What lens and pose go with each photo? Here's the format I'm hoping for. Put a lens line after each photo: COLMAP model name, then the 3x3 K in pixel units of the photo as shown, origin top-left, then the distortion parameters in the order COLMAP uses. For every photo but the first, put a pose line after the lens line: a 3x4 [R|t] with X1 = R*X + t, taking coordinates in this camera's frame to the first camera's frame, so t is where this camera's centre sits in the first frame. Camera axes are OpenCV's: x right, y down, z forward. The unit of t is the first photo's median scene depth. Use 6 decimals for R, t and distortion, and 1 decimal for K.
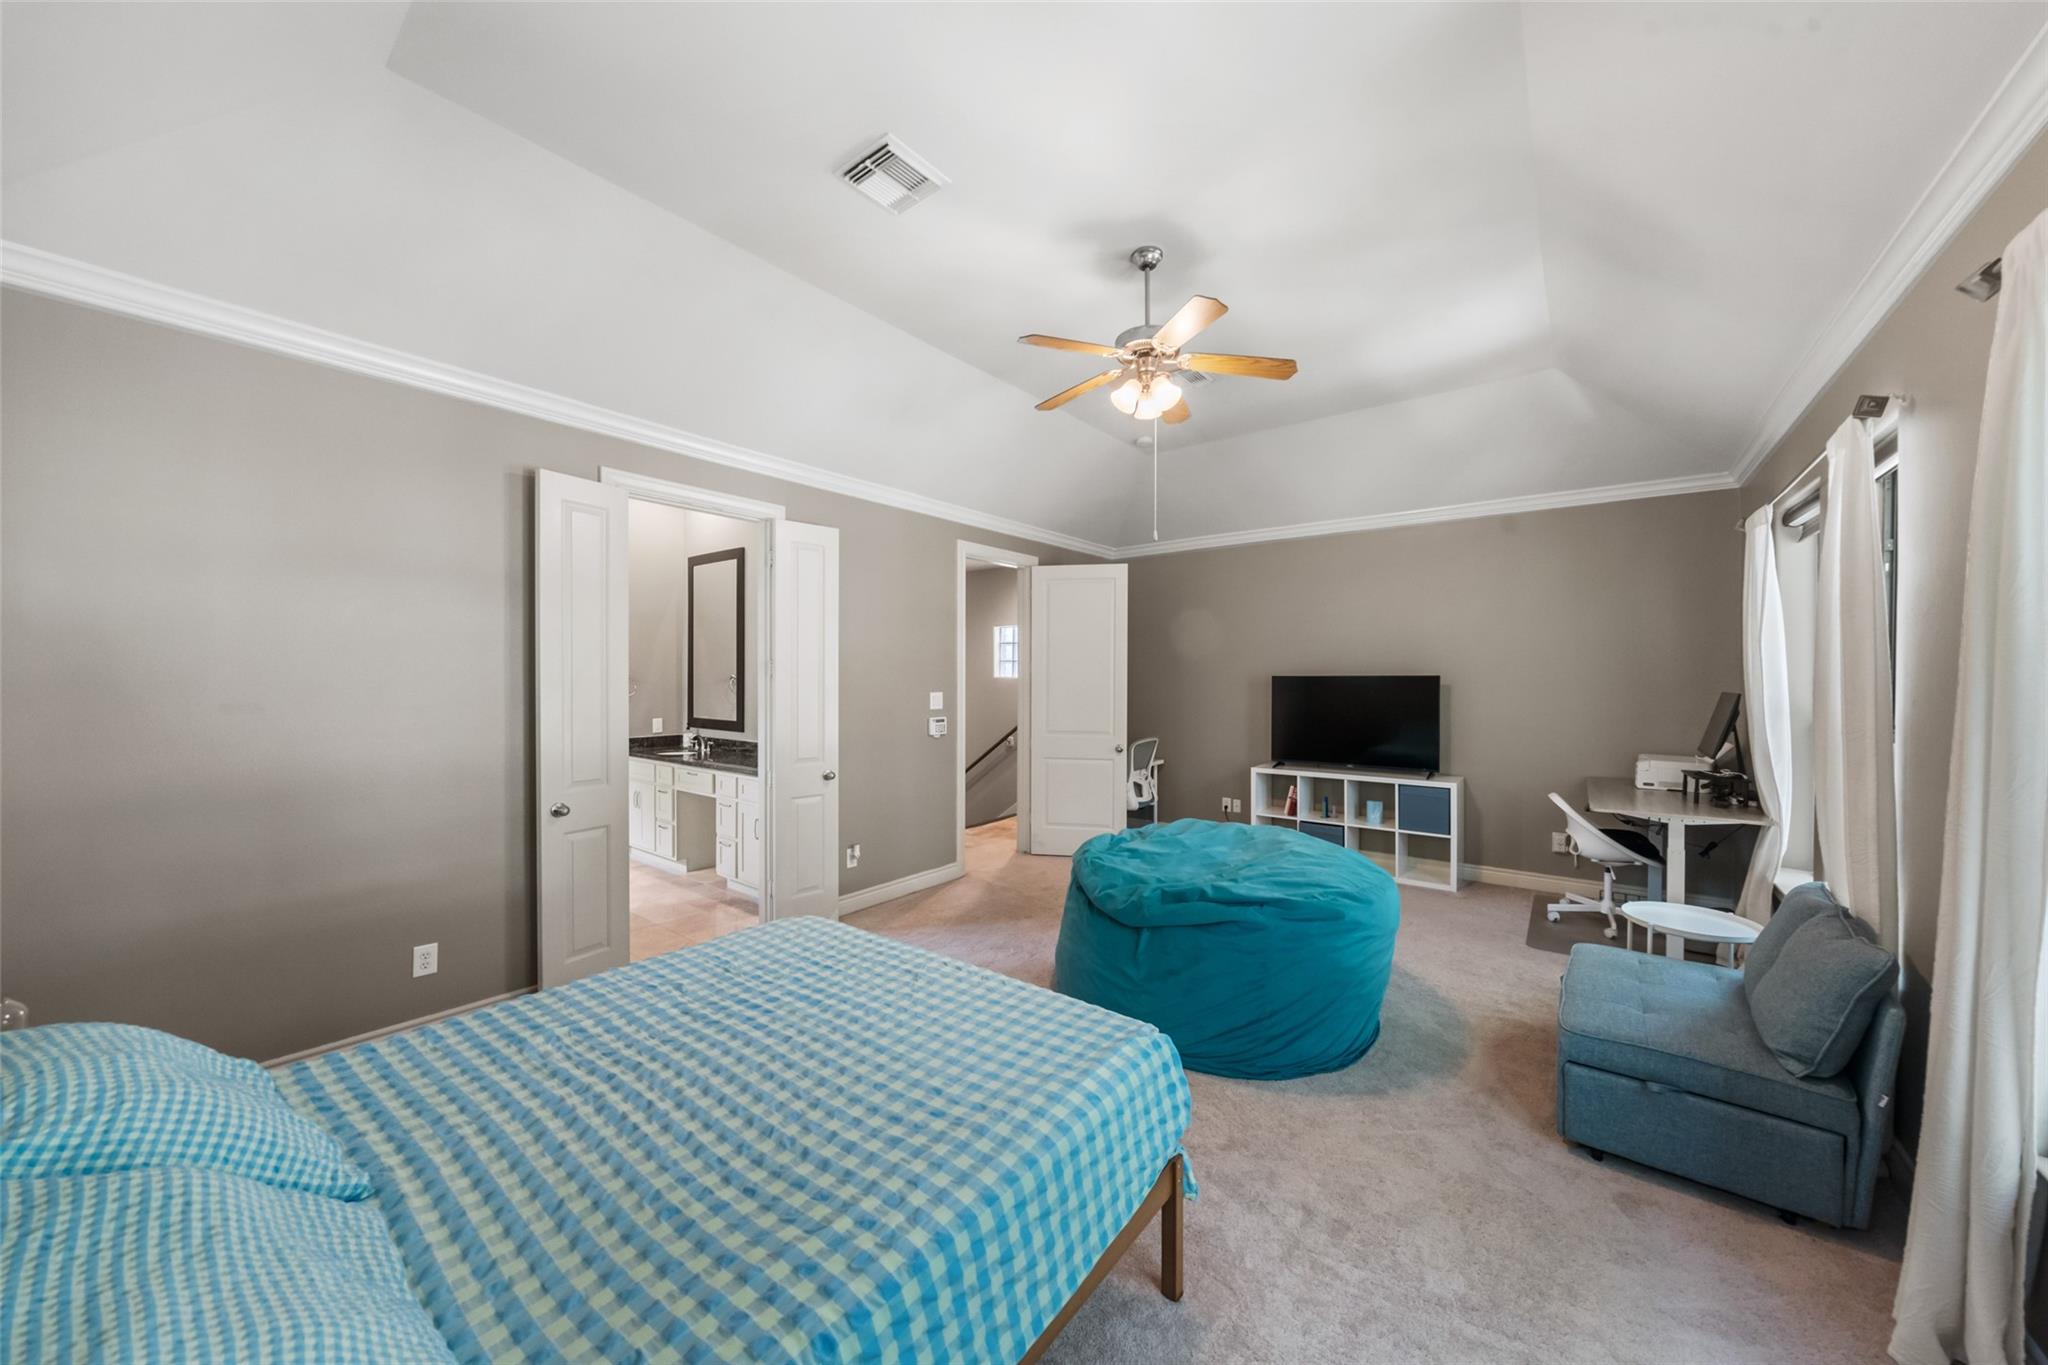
lens RADIAL K [[703.2, 0, 1026.3], [0, 703.2, 669.5], [0, 0, 1]] dist [-0.000729, 0.000008]
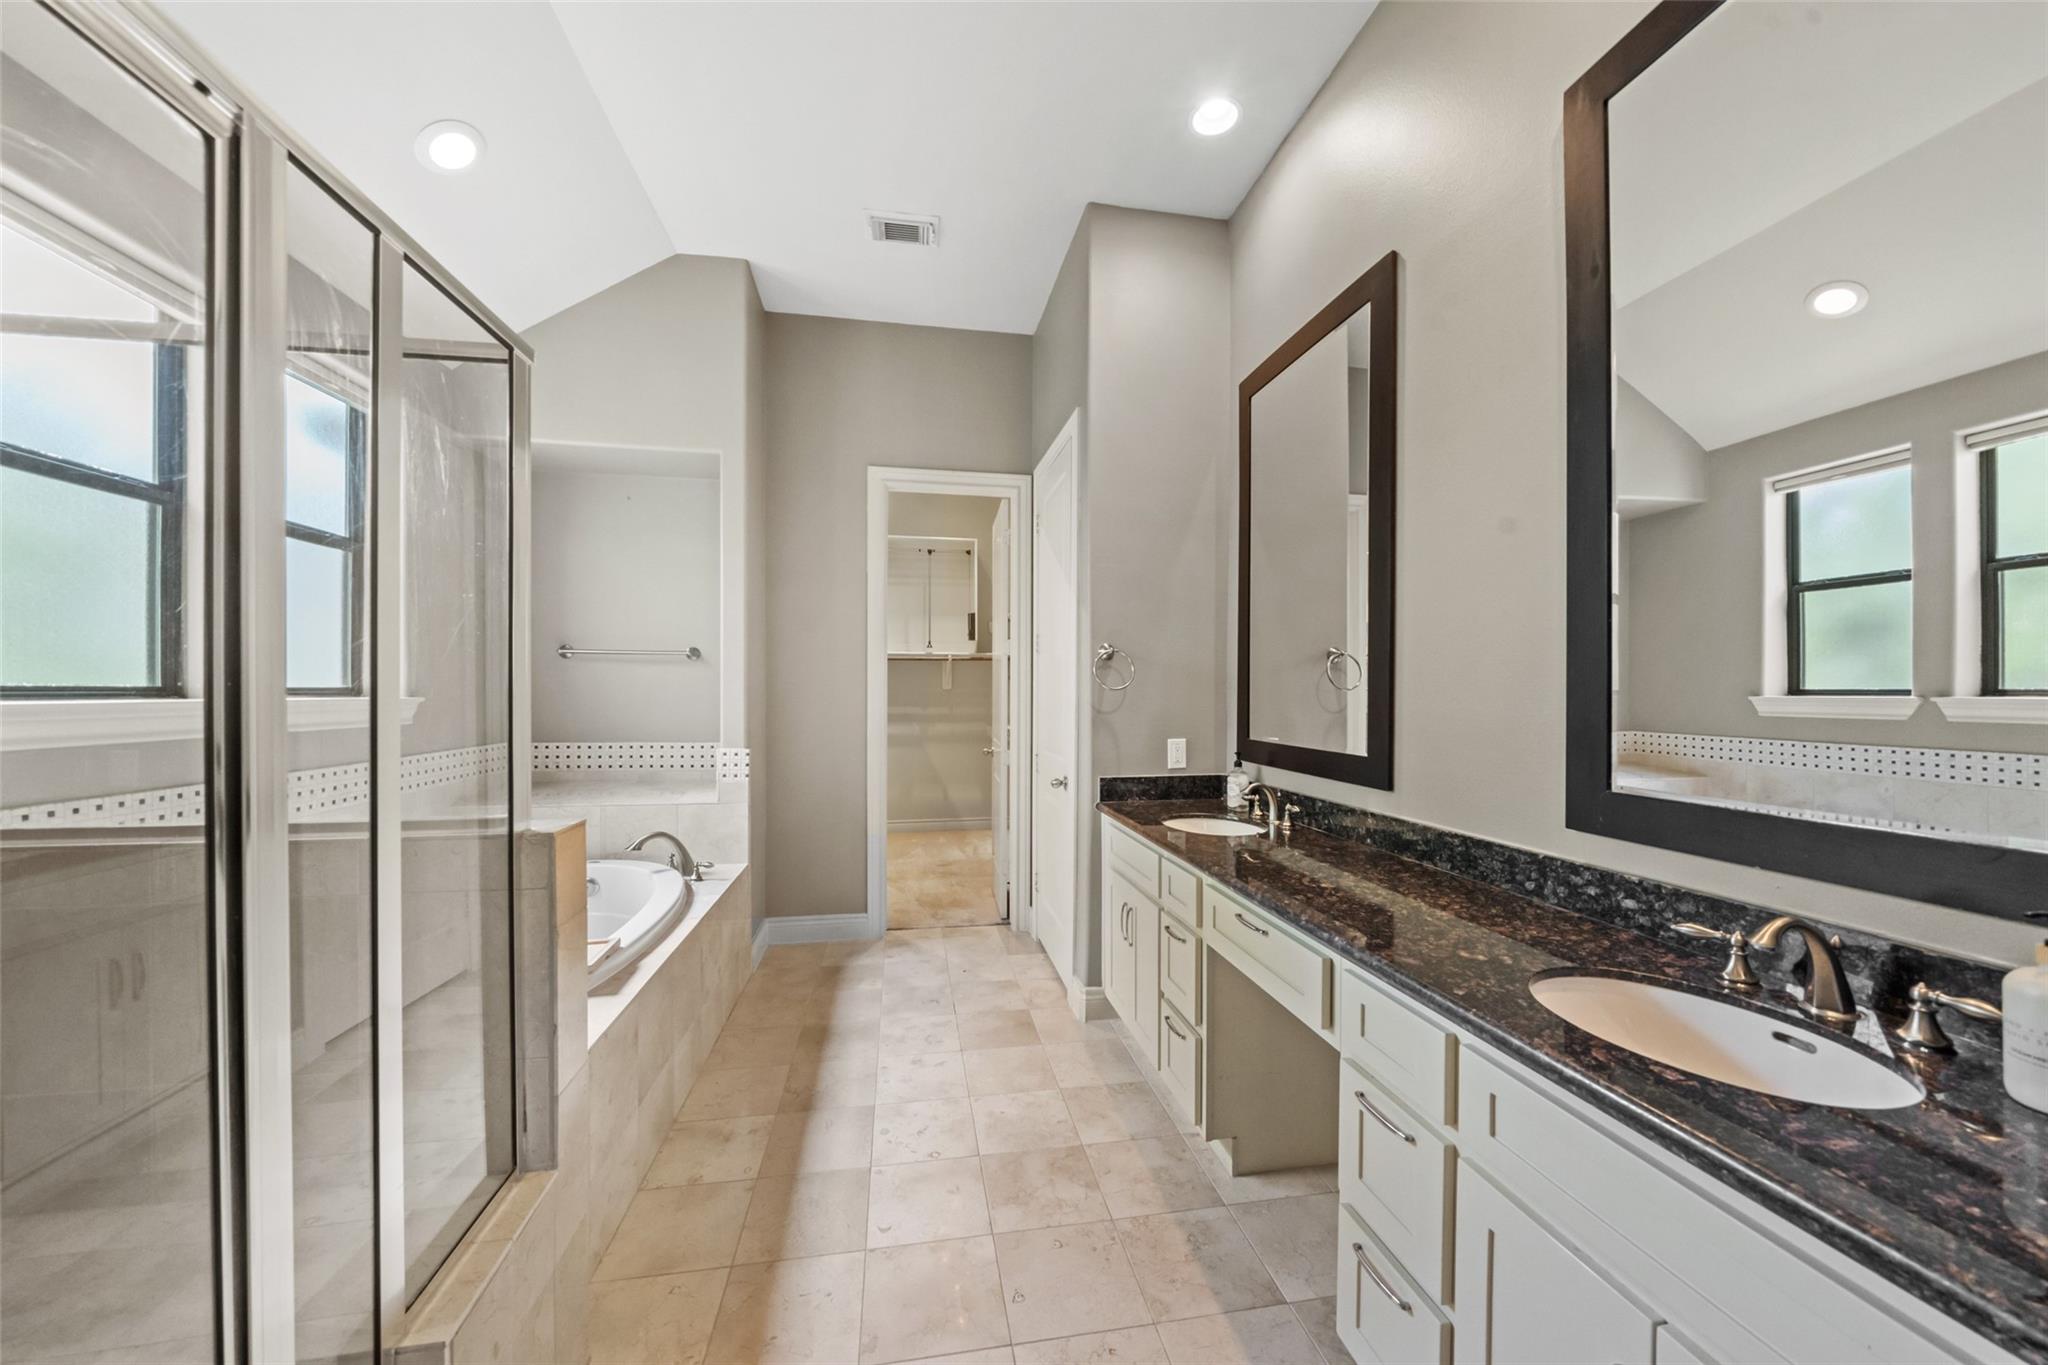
lens RADIAL K [[714.3, 0, 1029.9], [0, 714.3, 696.0], [0, 0, 1]] dist [-0.008444, 0.000018]
pose [[0.745530, 0.005634, -0.666448, -0.300029], [0.000101, 0.999963, 0.008567, 0.039848], [0.666472, -0.006455, 0.745502, 0.620347]]
